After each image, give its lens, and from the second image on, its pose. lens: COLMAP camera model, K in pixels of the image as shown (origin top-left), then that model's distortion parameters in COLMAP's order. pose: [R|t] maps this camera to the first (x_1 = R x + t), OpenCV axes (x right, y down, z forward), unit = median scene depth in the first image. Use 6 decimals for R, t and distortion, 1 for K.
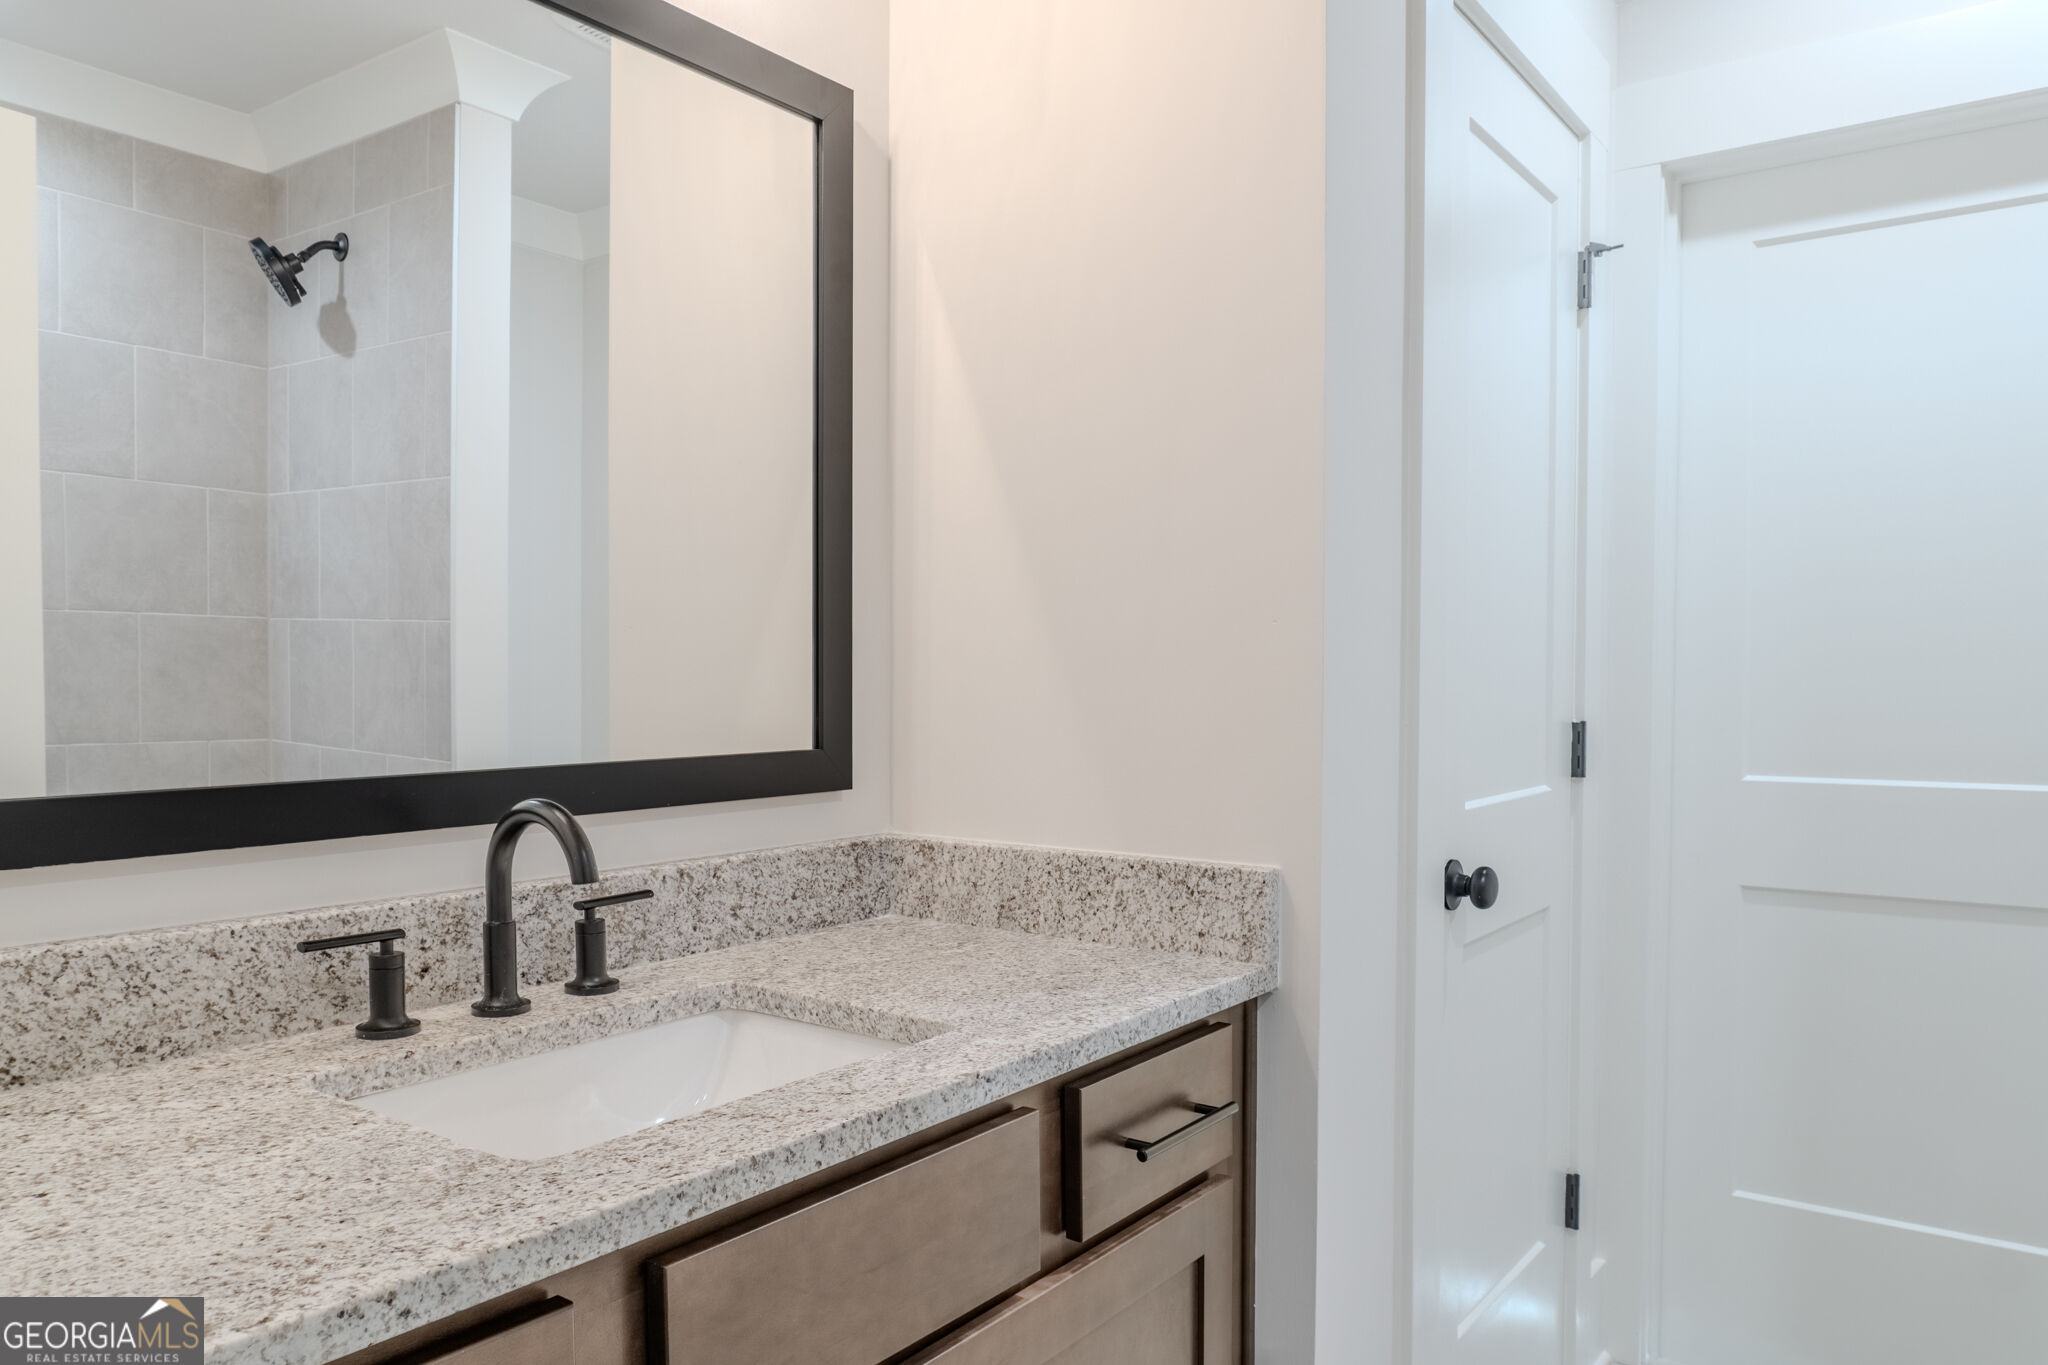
lens RADIAL K [[1384.2, 0, 1040.5], [0, 1384.2, 706.5], [0, 0, 1]] dist [-0.019148, -0.007740]
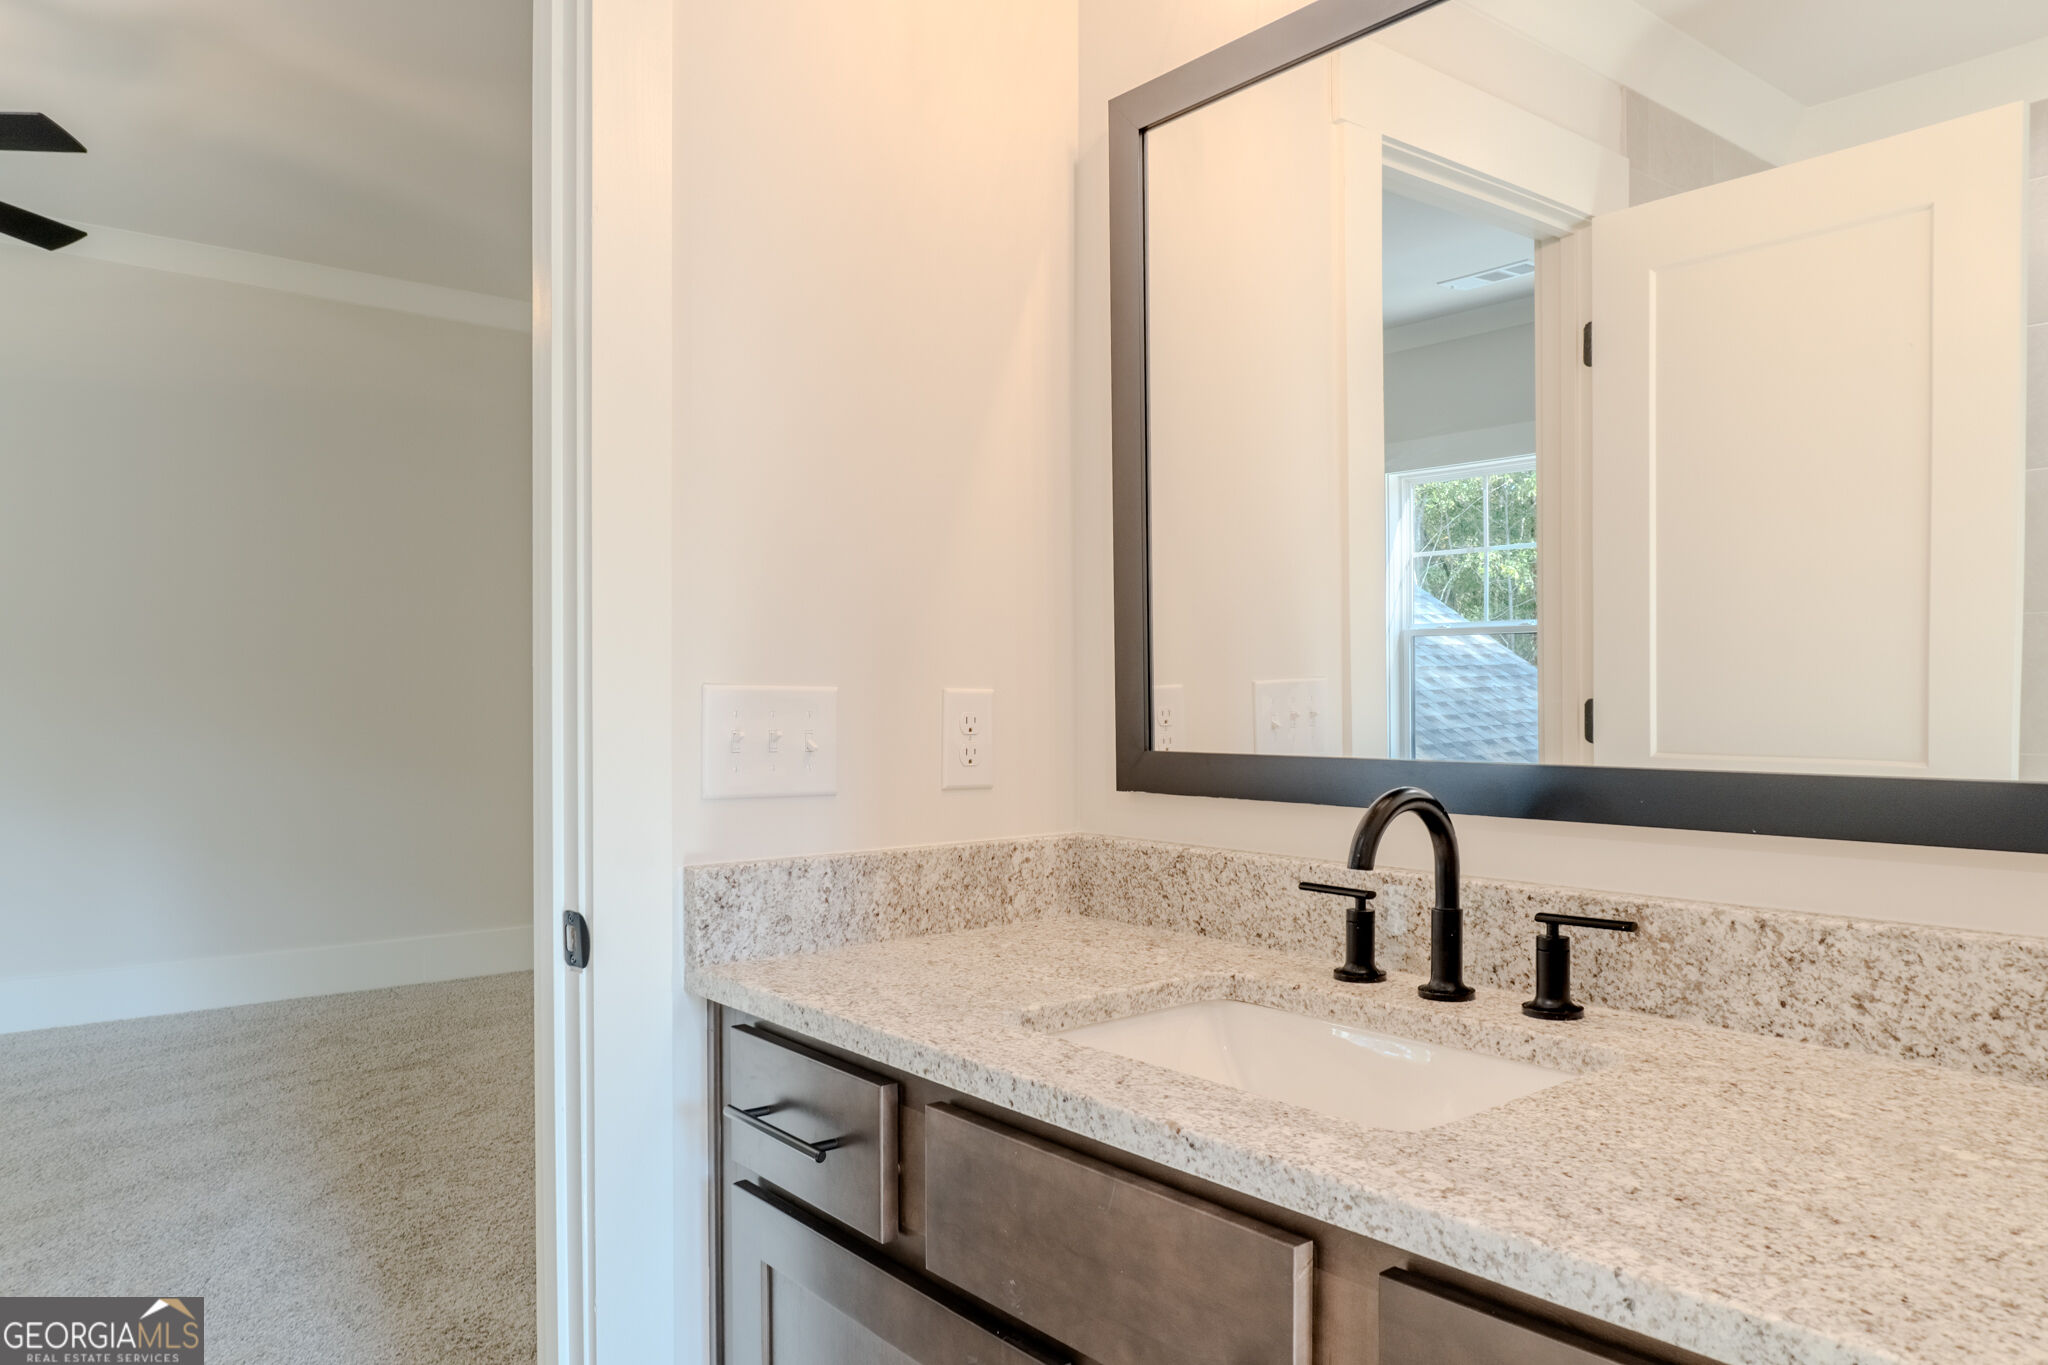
lens RADIAL K [[1384.2, 0, 1010.2], [0, 1384.2, 667.3], [0, 0, 1]] dist [-0.019148, -0.007740]
pose [[-0.245738, -0.016945, -0.969188, 0.695528], [-0.015613, 0.999787, -0.013522, -0.004280], [0.969211, 0.011809, -0.245950, 0.951529]]
